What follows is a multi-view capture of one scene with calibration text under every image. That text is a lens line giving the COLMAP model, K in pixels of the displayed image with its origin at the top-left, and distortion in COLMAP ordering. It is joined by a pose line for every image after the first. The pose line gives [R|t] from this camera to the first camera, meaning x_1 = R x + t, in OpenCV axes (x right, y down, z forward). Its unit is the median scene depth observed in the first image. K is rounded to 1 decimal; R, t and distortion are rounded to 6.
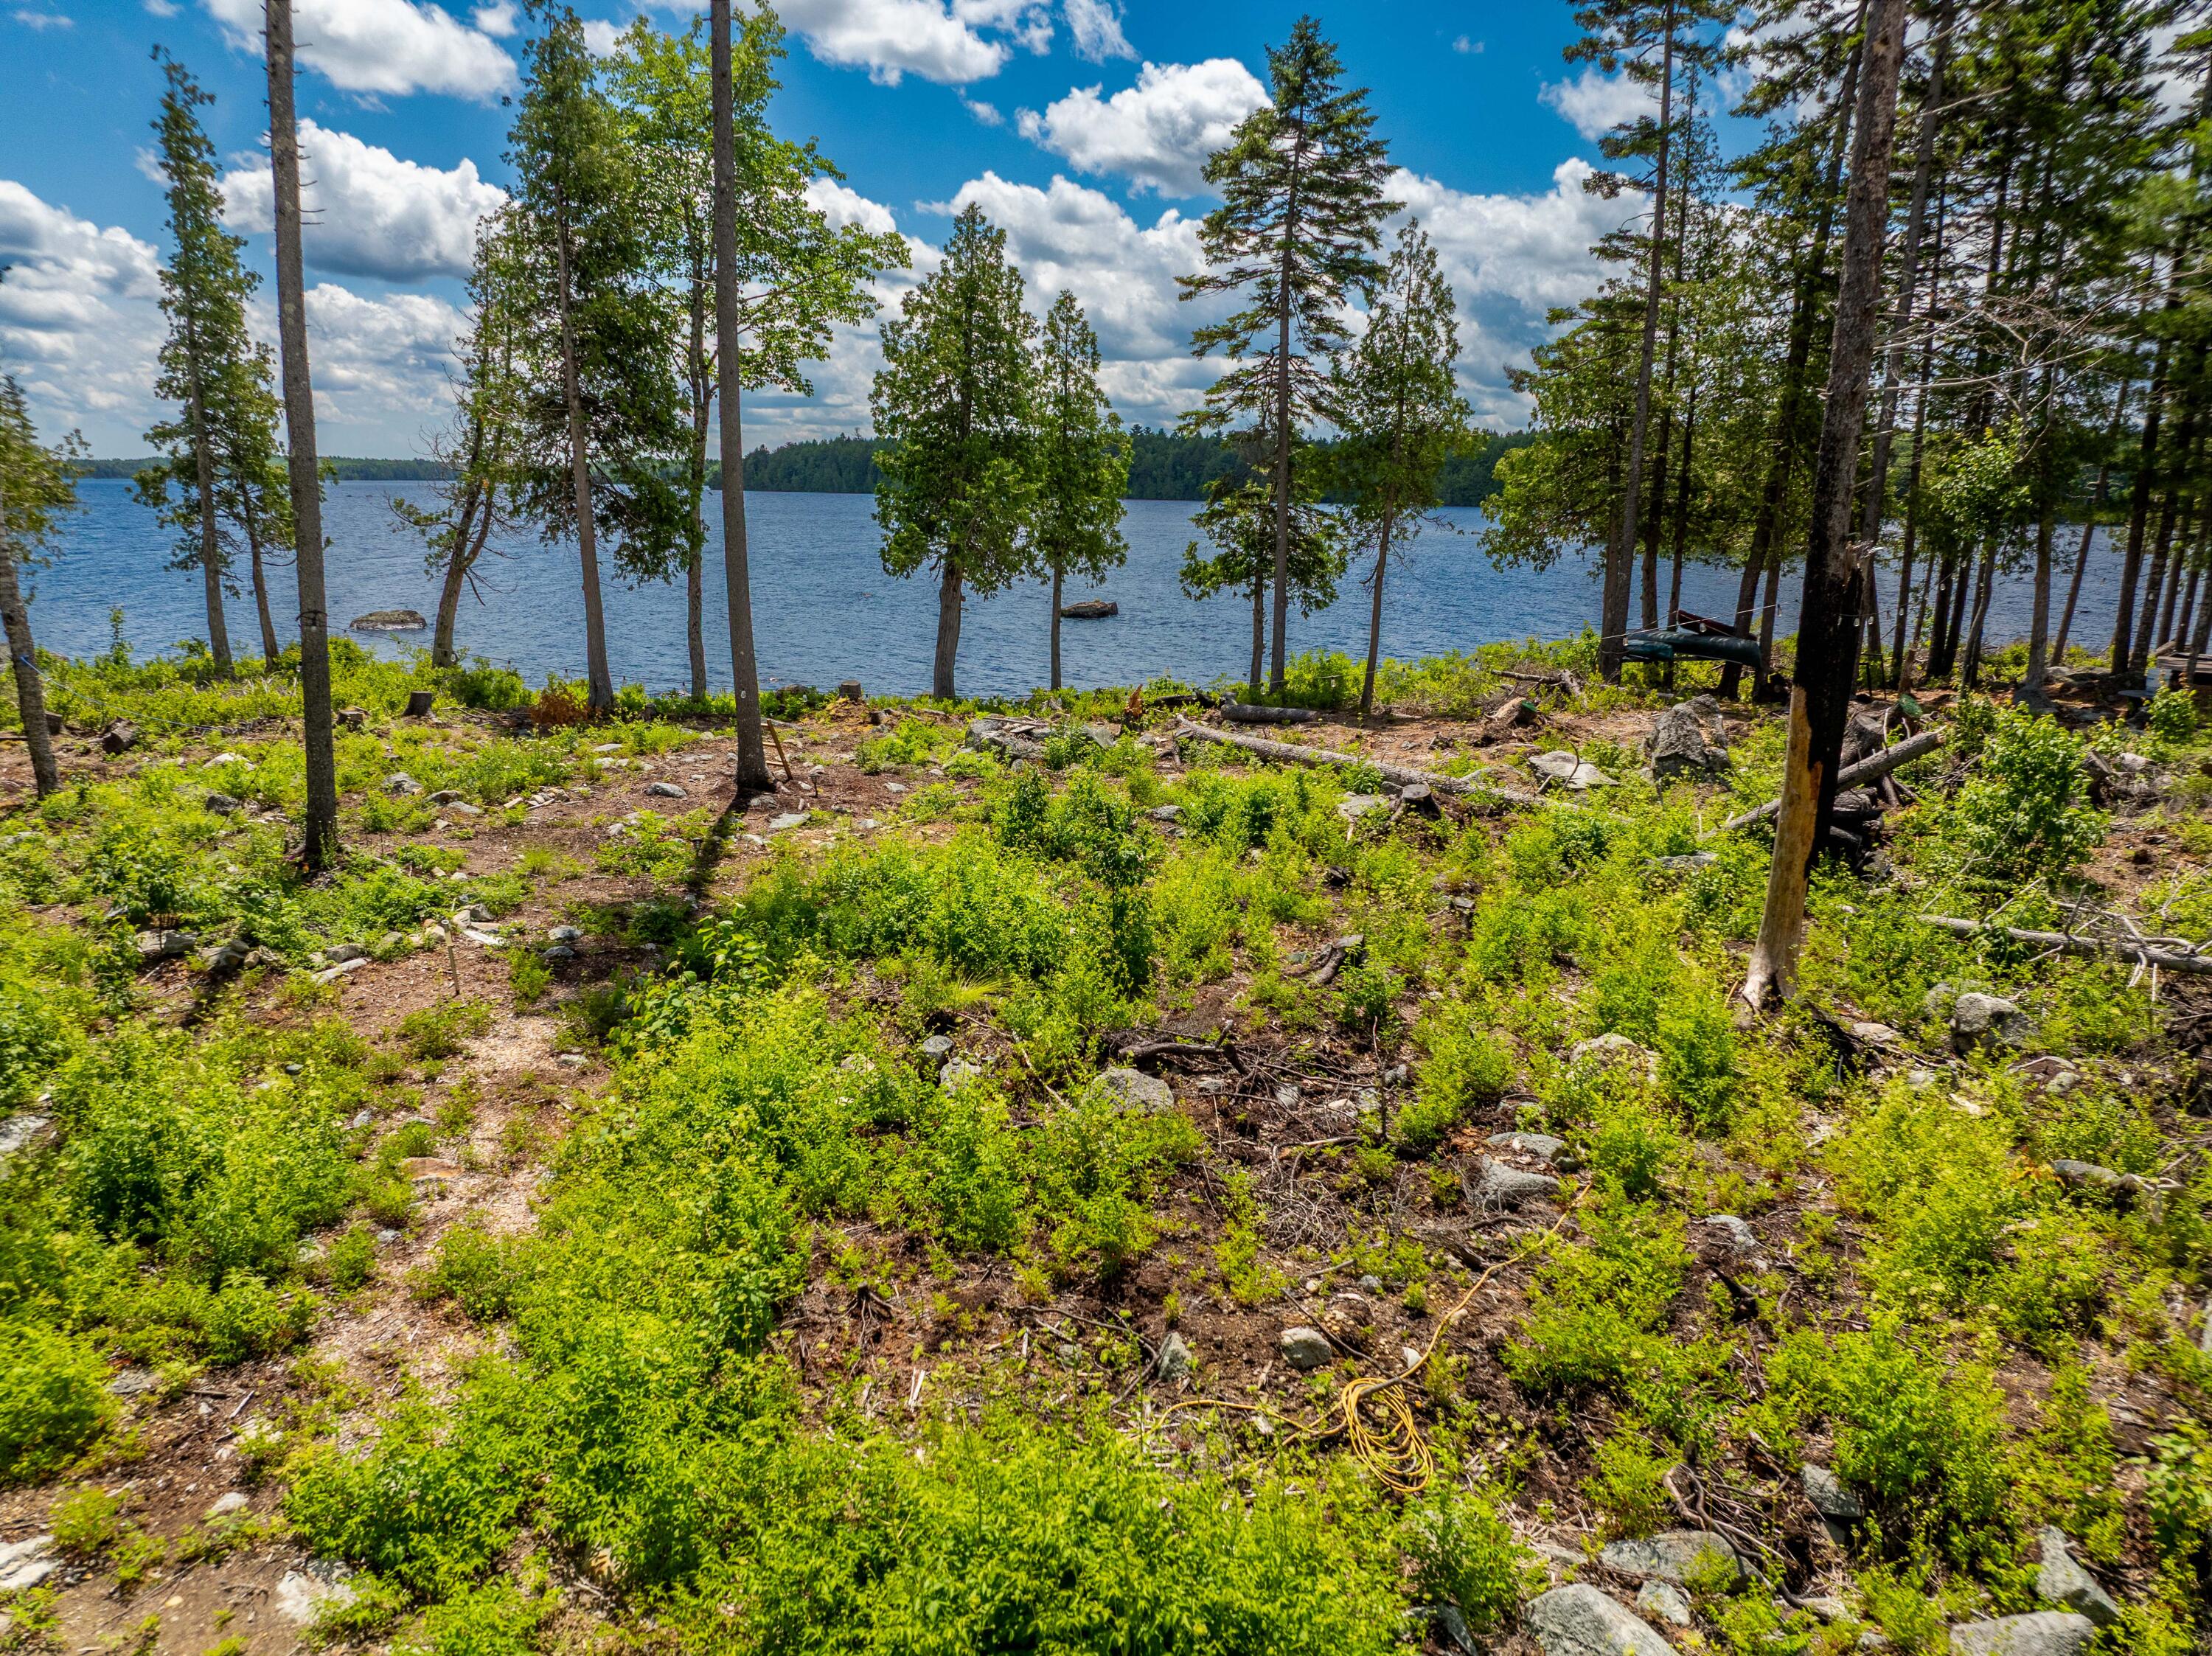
lens RADIAL K [[1602.5, 0, 1106.0], [0, 1602.5, 828.0], [0, 0, 1]] dist [-0.053834, 0.037475]
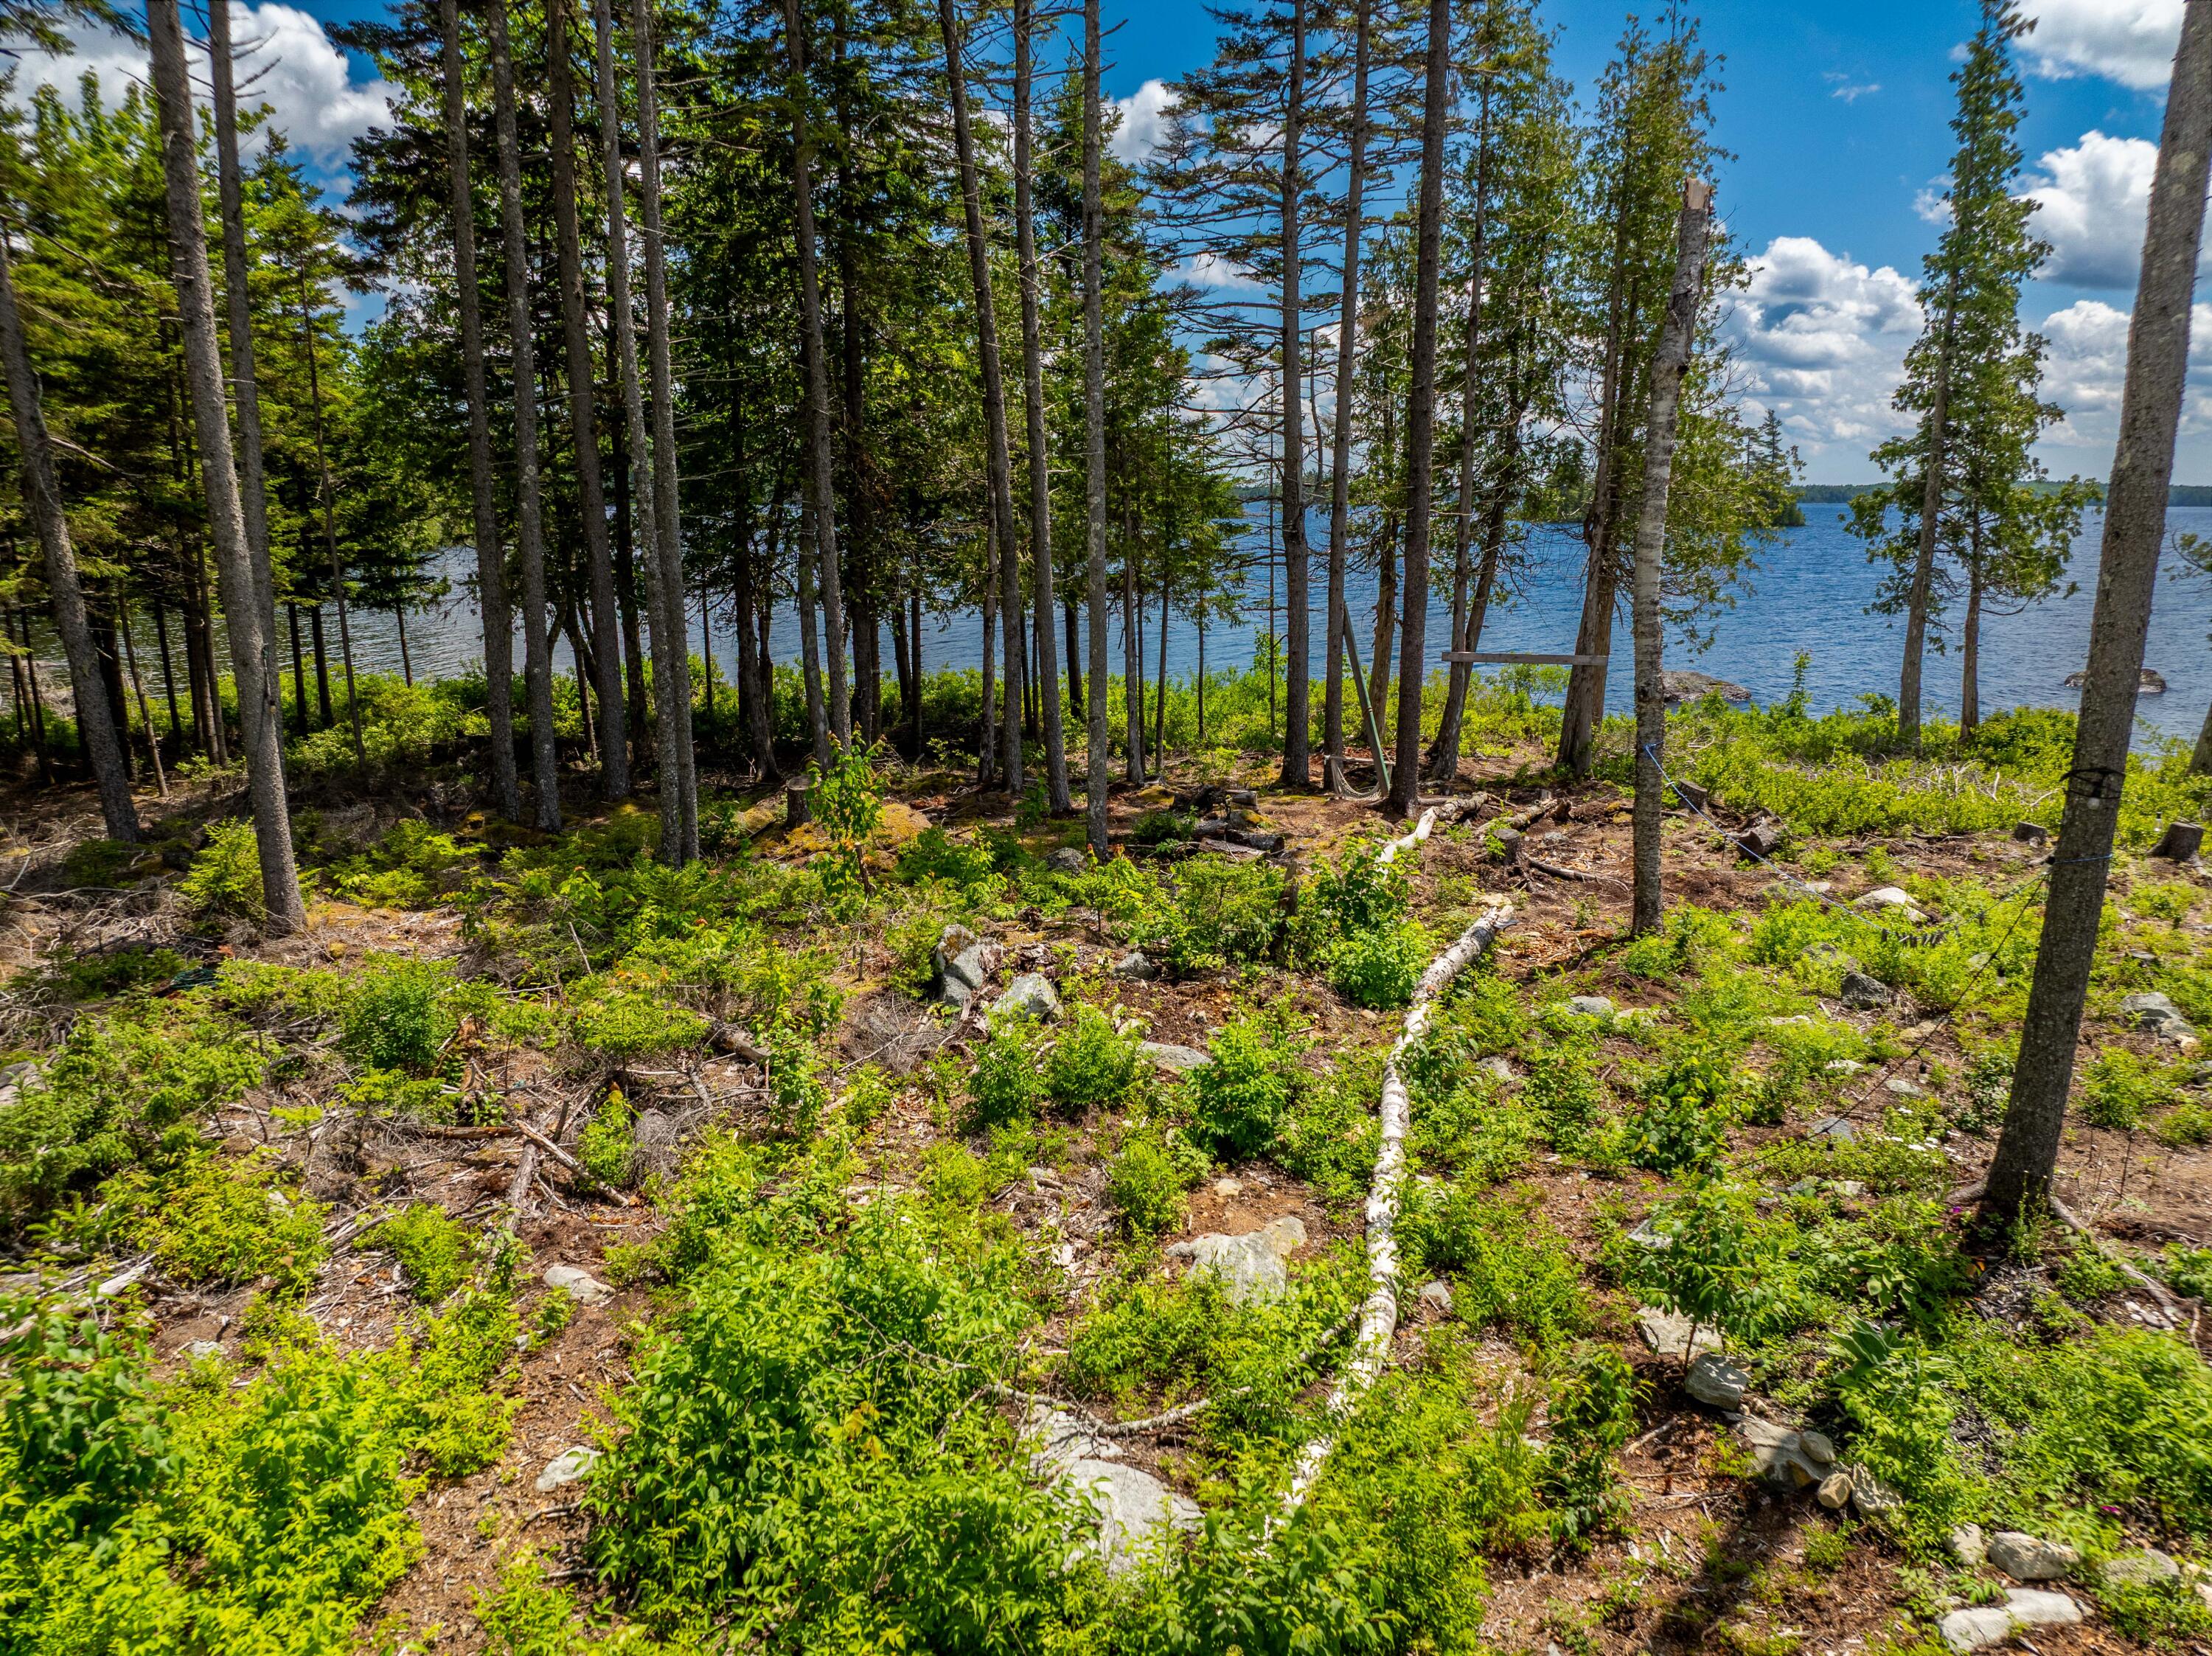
lens RADIAL K [[1602.5, 0, 1106.0], [0, 1602.5, 828.0], [0, 0, 1]] dist [-0.053834, 0.037475]
pose [[0.557530, 0.157765, -0.815028, -0.115481], [-0.170073, 0.982659, 0.073873, -0.044937], [0.812549, 0.097428, 0.574693, 0.198477]]
